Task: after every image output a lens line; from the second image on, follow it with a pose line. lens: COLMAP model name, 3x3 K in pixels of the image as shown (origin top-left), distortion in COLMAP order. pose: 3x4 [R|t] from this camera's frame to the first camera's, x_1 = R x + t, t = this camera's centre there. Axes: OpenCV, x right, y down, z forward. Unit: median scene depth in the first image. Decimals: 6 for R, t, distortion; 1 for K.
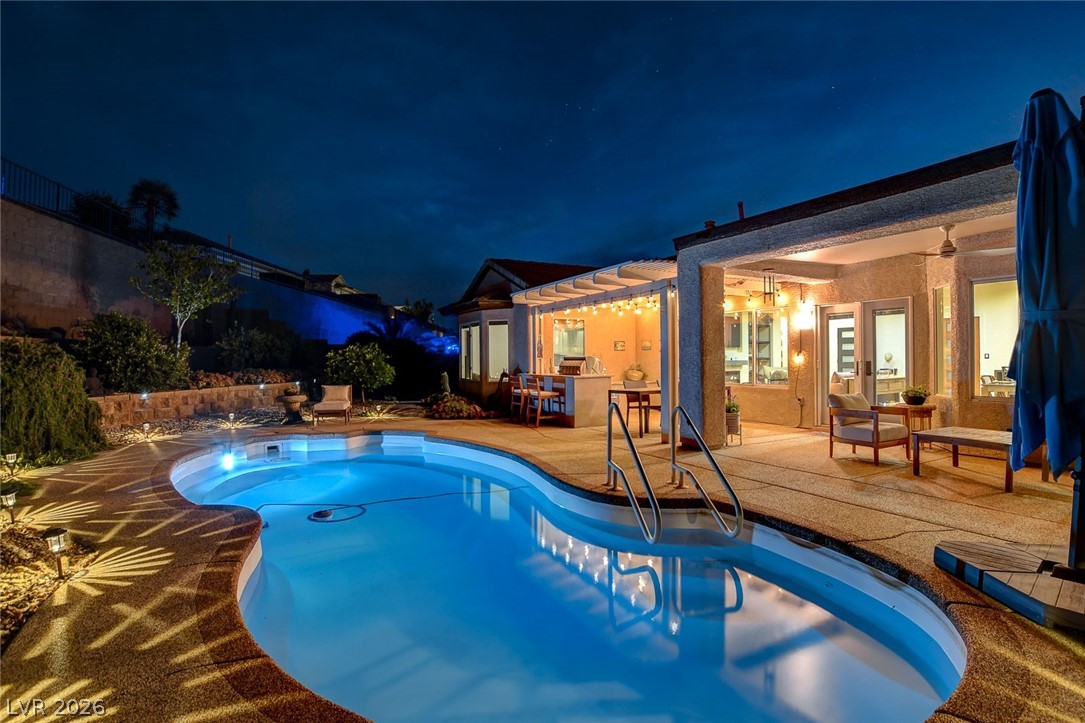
lens RADIAL K [[518.0, 0, 542.5], [0, 518.0, 361.5], [0, 0, 1]] dist [-0.028823, 0.001309]
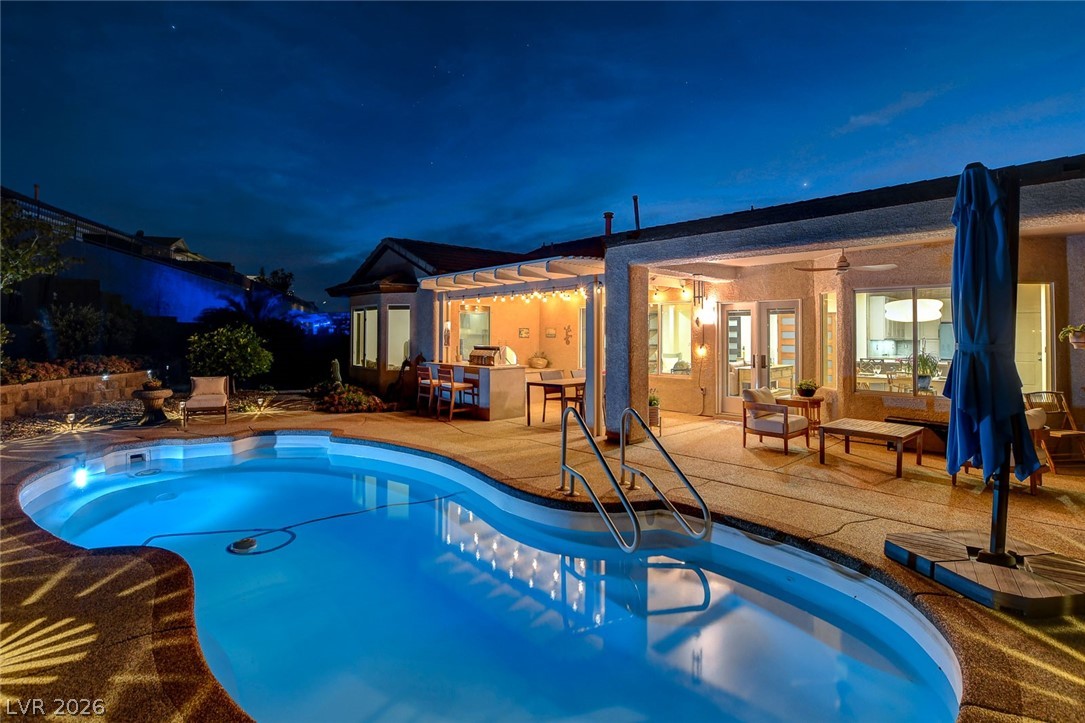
lens RADIAL K [[528.2, 0, 545.8], [0, 528.2, 331.2], [0, 0, 1]] dist [-0.027180, 0.000841]
pose [[0.968250, 0.012153, 0.249688, -0.092307], [-0.009077, 0.999868, -0.013464, -0.029419], [-0.249819, 0.010770, 0.968233, 0.015368]]
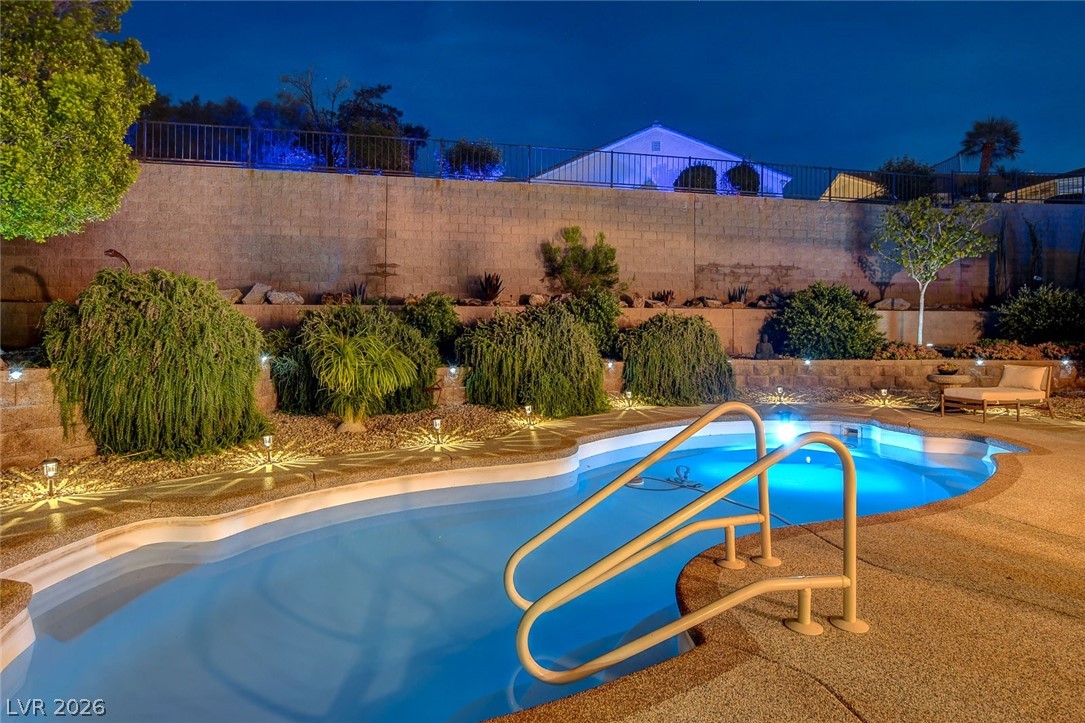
lens RADIAL K [[597.7, 0, 535.6], [0, 597.7, 322.0], [0, 0, 1]] dist [-0.032077, 0.010075]
pose [[0.029763, -0.010984, -0.999497, 0.424291], [-0.003908, 0.999931, -0.011105, 0.001294], [0.999549, 0.004236, 0.029718, 0.434365]]
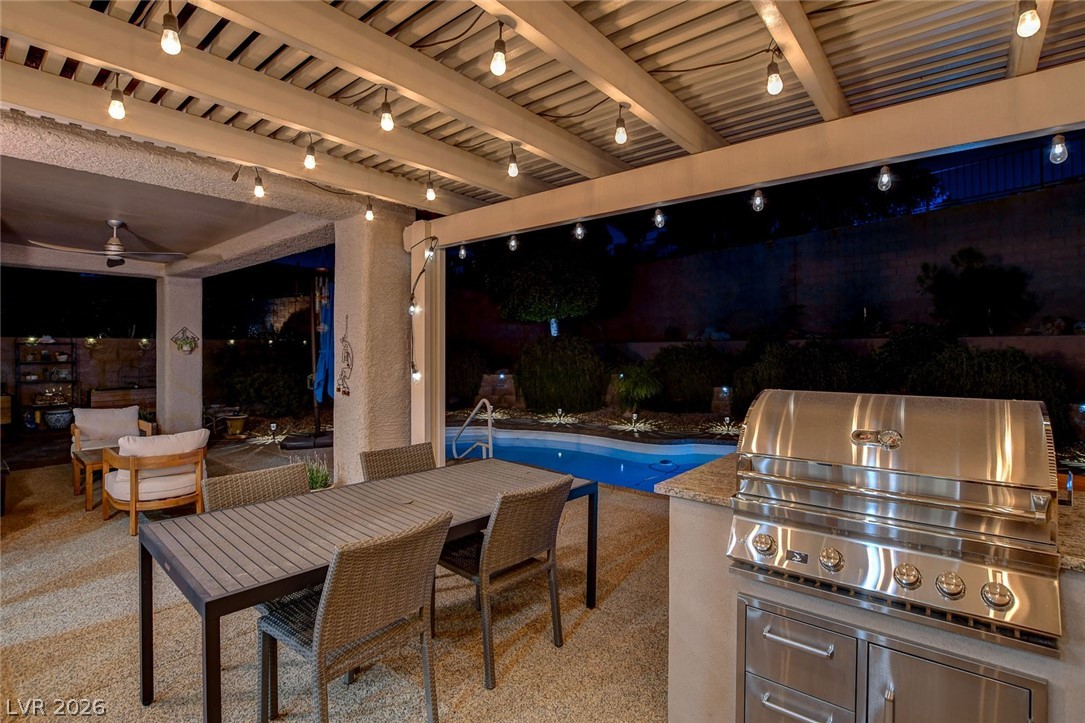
lens RADIAL K [[518.0, 0, 542.5], [0, 518.0, 361.5], [0, 0, 1]] dist [-0.028823, 0.001309]
pose [[-0.924872, 0.015892, -0.379947, 0.292450], [0.005510, 0.999582, 0.028396, -0.032813], [0.380239, 0.024170, -0.924572, 1.308705]]
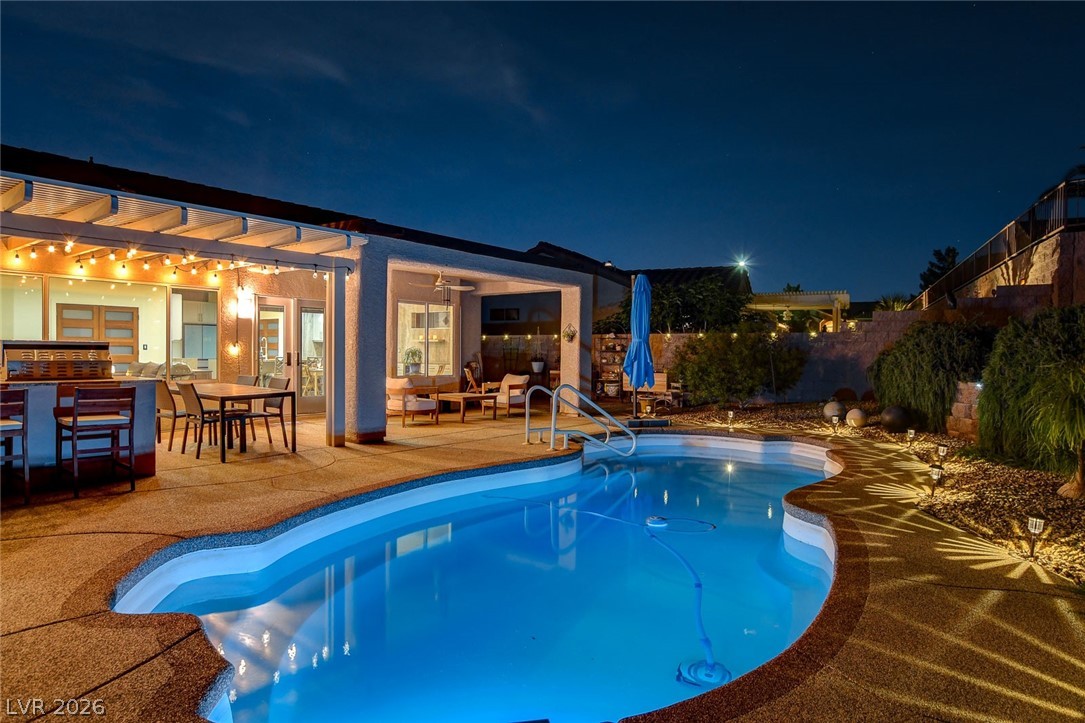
lens RADIAL K [[633.6, 0, 541.7], [0, 633.6, 358.8], [0, 0, 1]] dist [-0.020469, 0.002292]
pose [[-0.397205, -0.007731, 0.917697, -0.750241], [-0.003670, 0.999970, 0.006835, 0.001434], [-0.917722, -0.000653, -0.397222, 0.955972]]
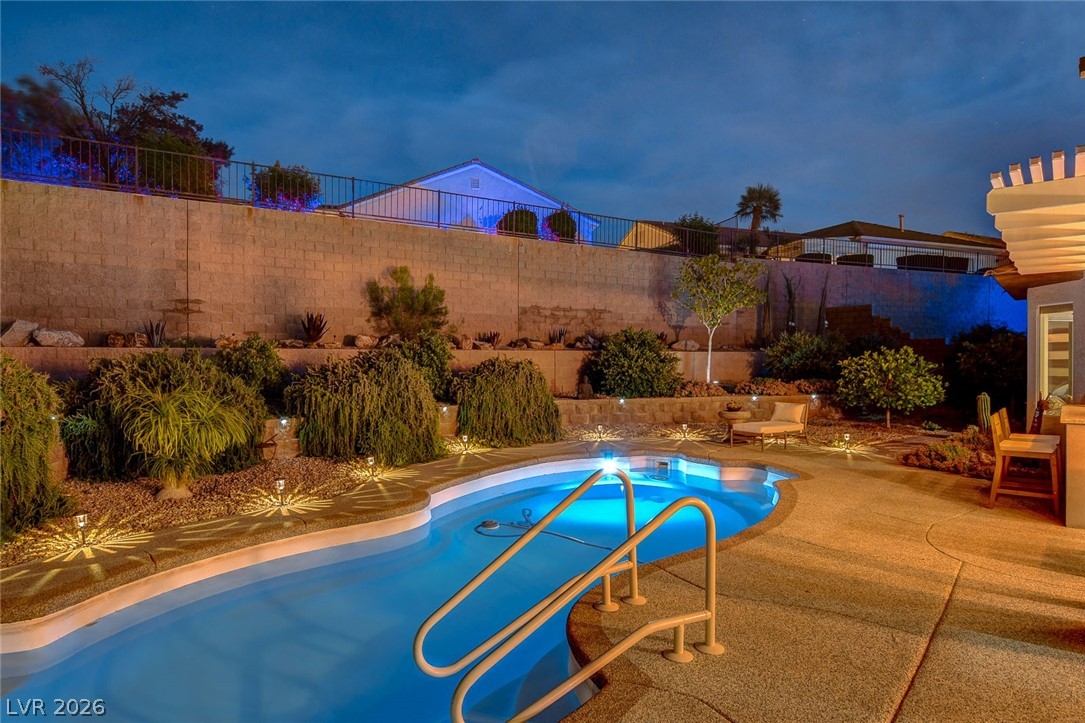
lens RADIAL K [[601.9, 0, 536.0], [0, 601.9, 374.5], [0, 0, 1]] dist [-0.027128, 0.003428]
pose [[0.340852, 0.025092, -0.939782, 0.438751], [-0.001777, 0.999659, 0.026046, -0.028194], [0.940115, -0.007208, 0.340780, 0.378507]]
